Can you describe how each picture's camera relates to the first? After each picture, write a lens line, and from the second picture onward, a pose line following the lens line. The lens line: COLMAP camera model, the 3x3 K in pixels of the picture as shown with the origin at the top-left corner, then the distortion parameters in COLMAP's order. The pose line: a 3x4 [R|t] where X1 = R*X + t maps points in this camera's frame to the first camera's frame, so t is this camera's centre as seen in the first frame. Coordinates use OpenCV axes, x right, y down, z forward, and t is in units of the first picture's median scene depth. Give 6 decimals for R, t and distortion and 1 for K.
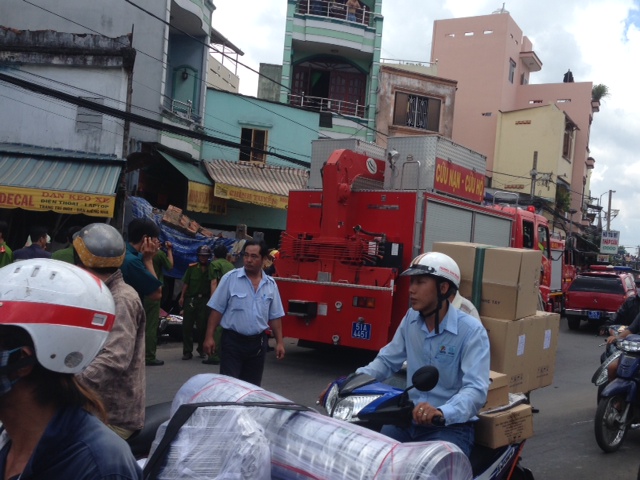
lens RADIAL K [[752.5, 0, 318.8], [0, 752.5, 242.4], [0, 0, 1]] dist [0.004618, 0.000000]
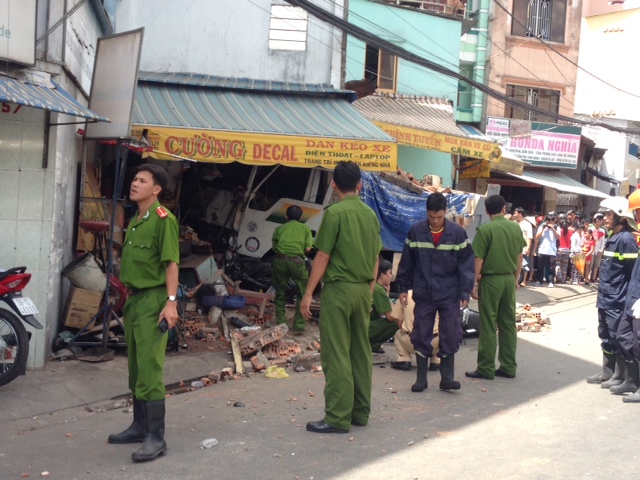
lens RADIAL K [[964.0, 0, 320.9], [0, 964.0, 240.0], [0, 0, 1]] dist [0.077612, 0.000000]
pose [[0.990875, -0.050154, 0.125107, -0.385362], [0.043913, 0.997673, 0.052156, -0.016221], [-0.127432, -0.046187, 0.990771, 0.073872]]
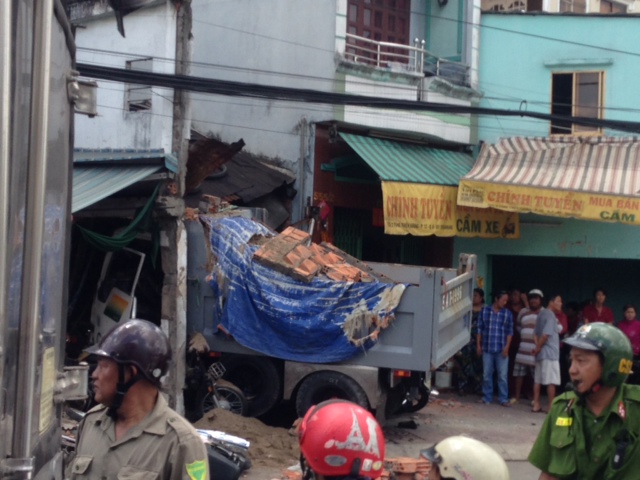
lens RADIAL K [[1128.9, 0, 319.4], [0, 1128.9, 237.2], [0, 0, 1]] dist [0.058788, 0.000000]
pose [[0.799330, -0.061155, -0.597772, 0.337006], [0.034624, 0.997842, -0.055785, 0.005708], [0.599894, 0.023894, 0.799723, 0.351054]]
